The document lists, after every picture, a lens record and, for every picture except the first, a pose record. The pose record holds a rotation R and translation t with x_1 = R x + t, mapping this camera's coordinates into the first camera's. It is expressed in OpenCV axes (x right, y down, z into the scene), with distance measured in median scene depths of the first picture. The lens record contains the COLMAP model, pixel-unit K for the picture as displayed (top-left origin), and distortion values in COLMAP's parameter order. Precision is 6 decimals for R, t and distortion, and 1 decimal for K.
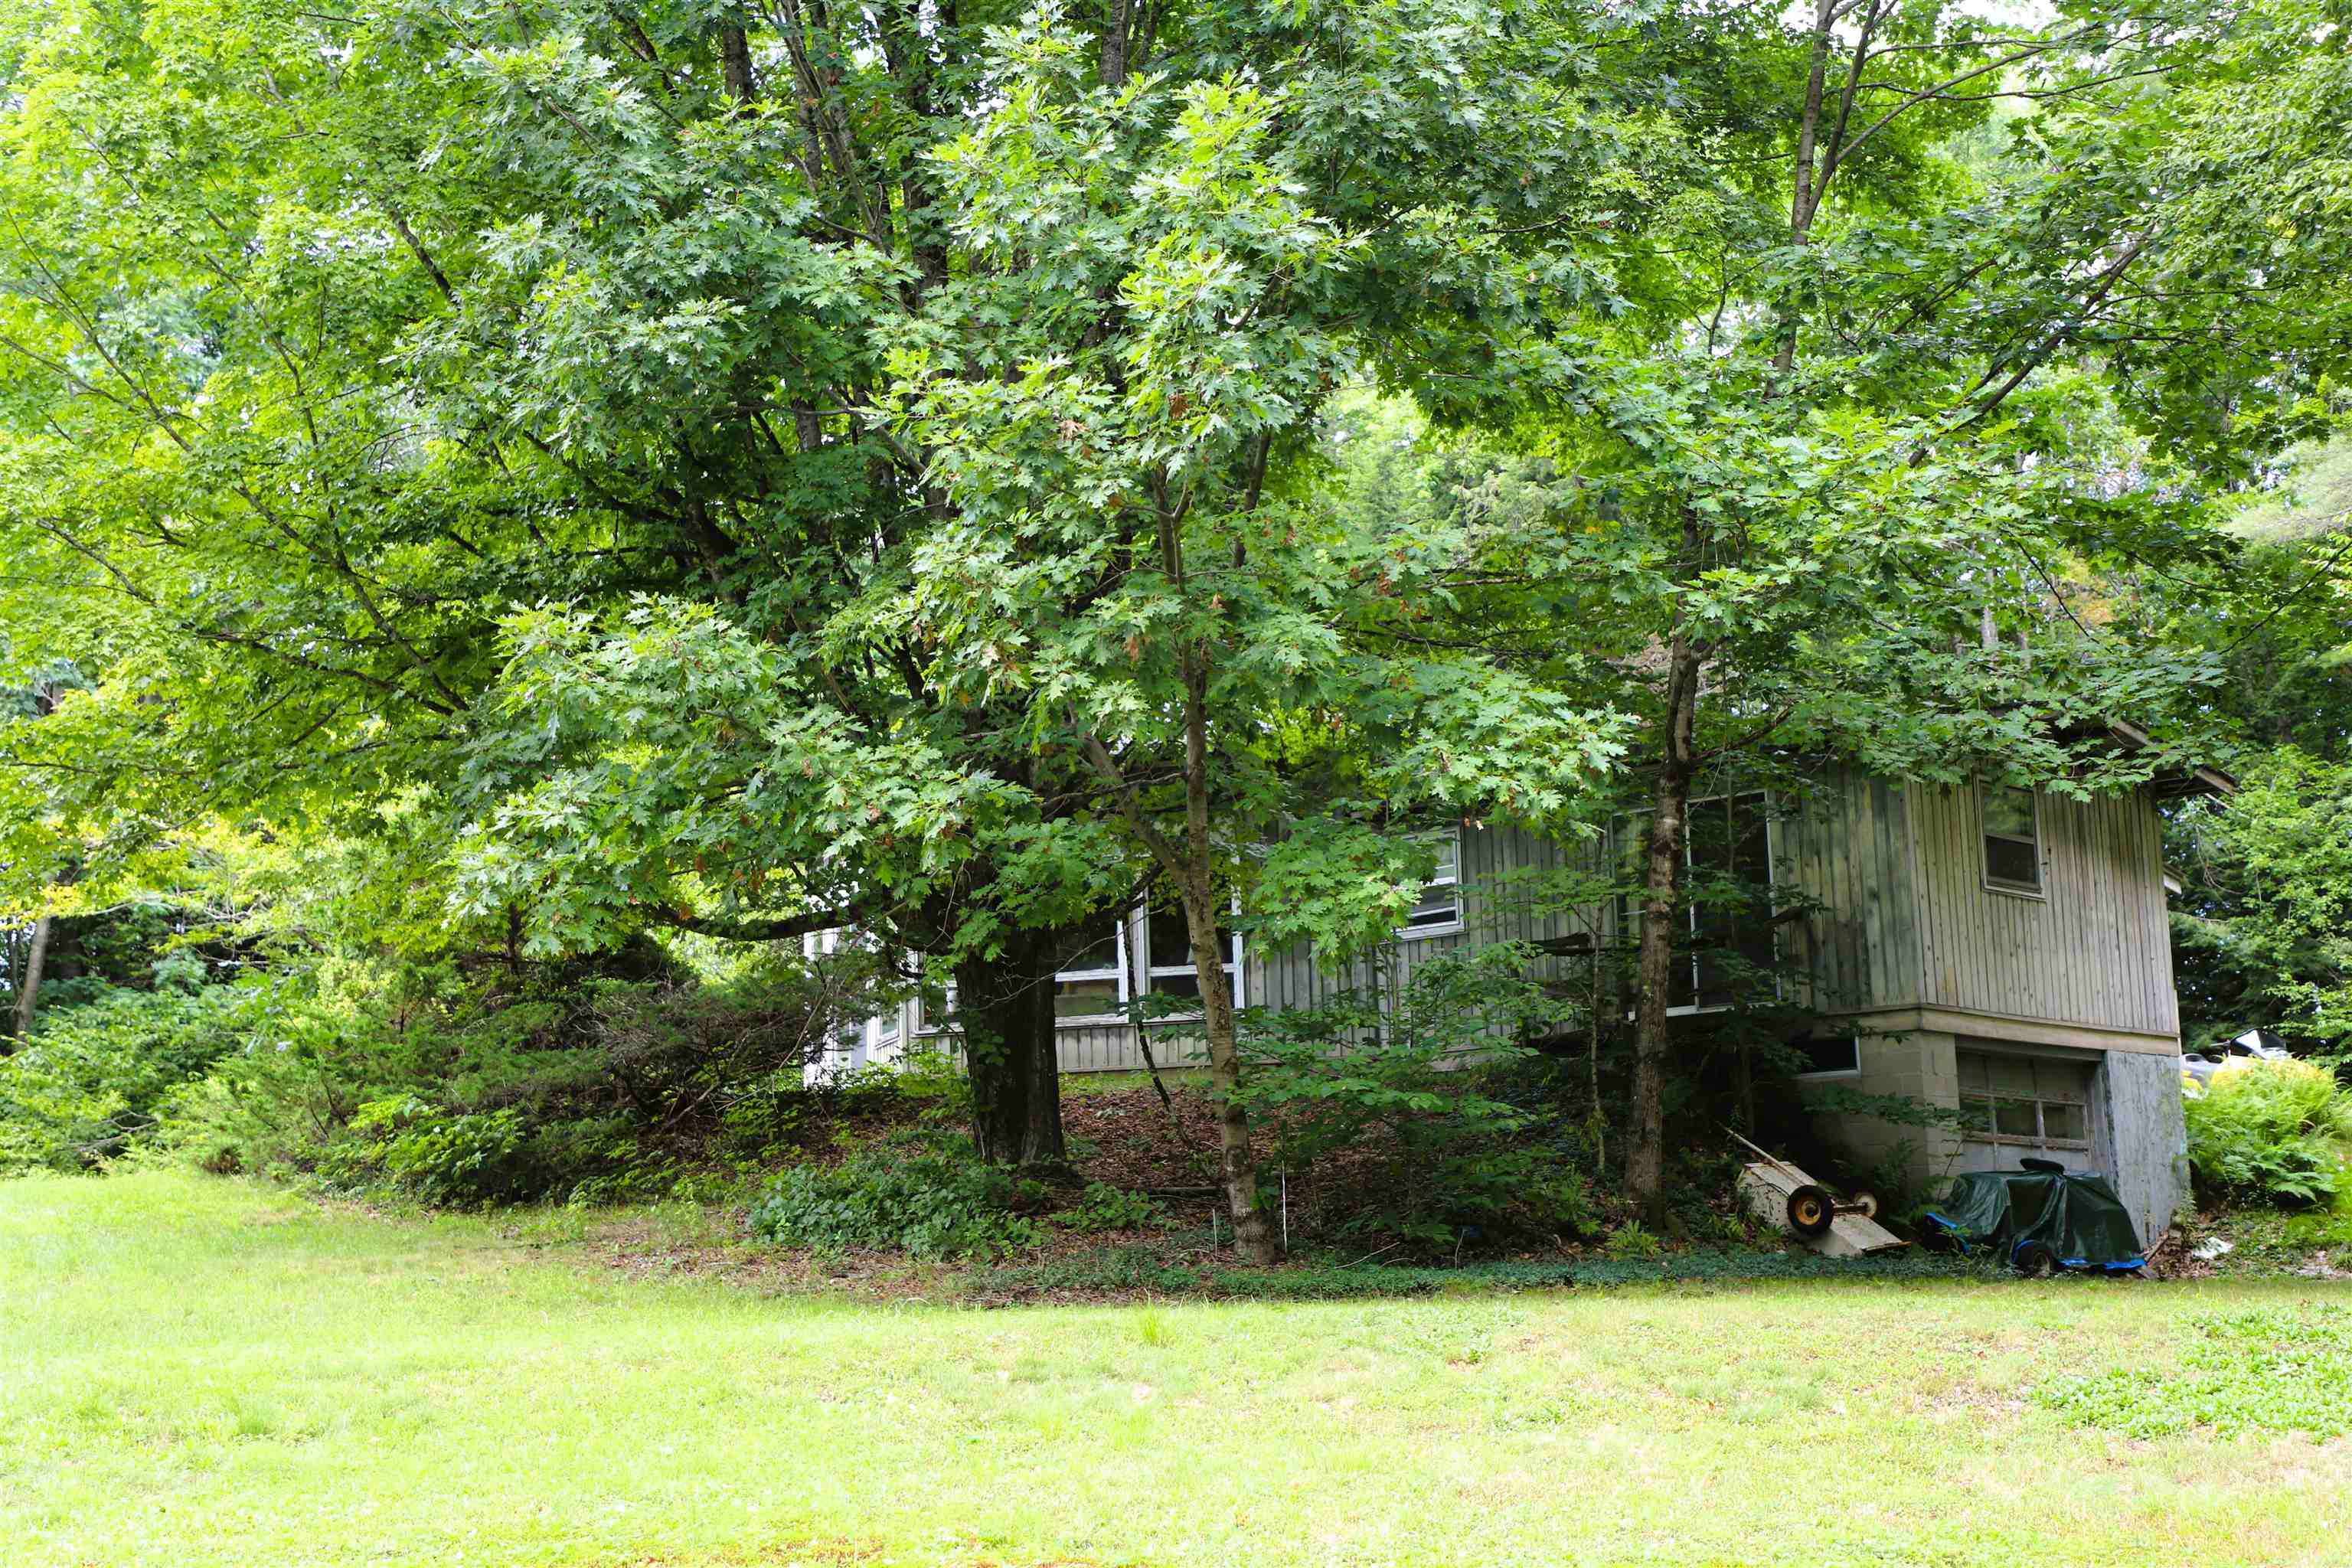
lens RADIAL K [[3416.7, 0, 1176.7], [0, 3416.7, 784.7], [0, 0, 1]] dist [0.003829, 0.000000]
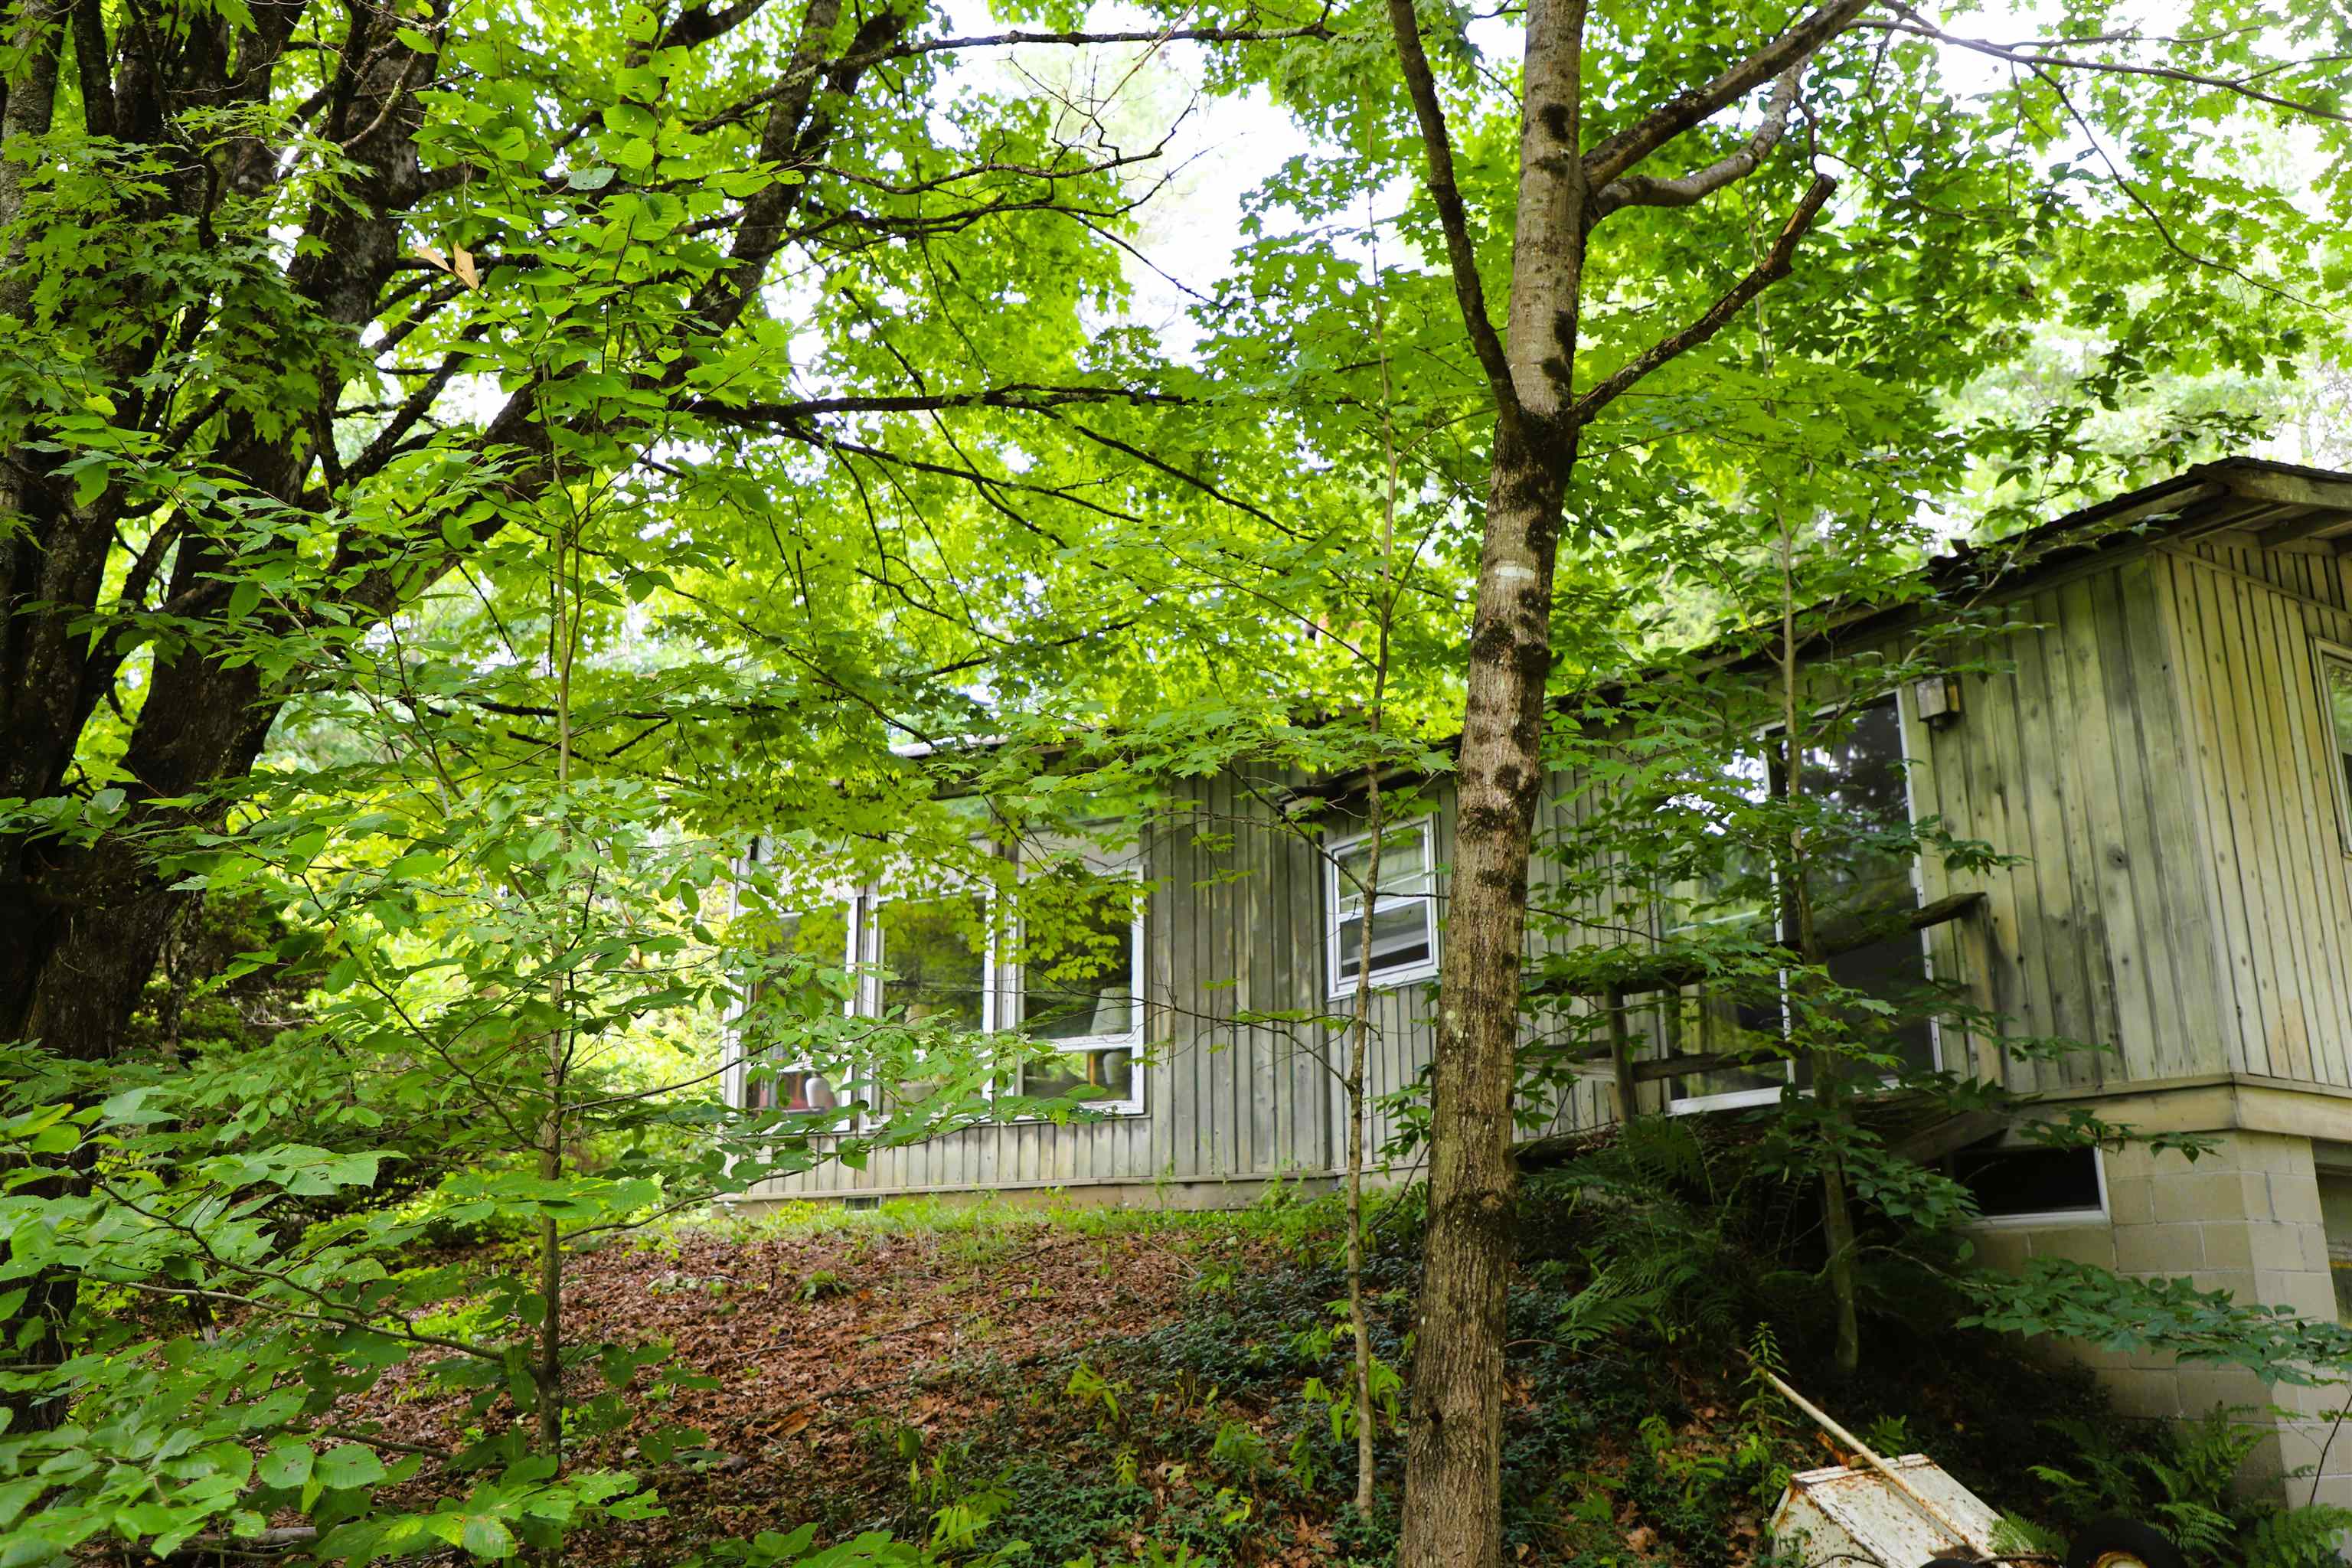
lens RADIAL K [[2117.3, 0, 1173.8], [0, 2117.3, 781.8], [0, 0, 1]] dist [-0.009100, 0.004241]
pose [[0.973765, -0.038140, -0.224337, 0.139066], [0.017351, 0.995428, -0.093923, 0.047904], [0.226894, 0.087567, 0.969975, 0.666389]]
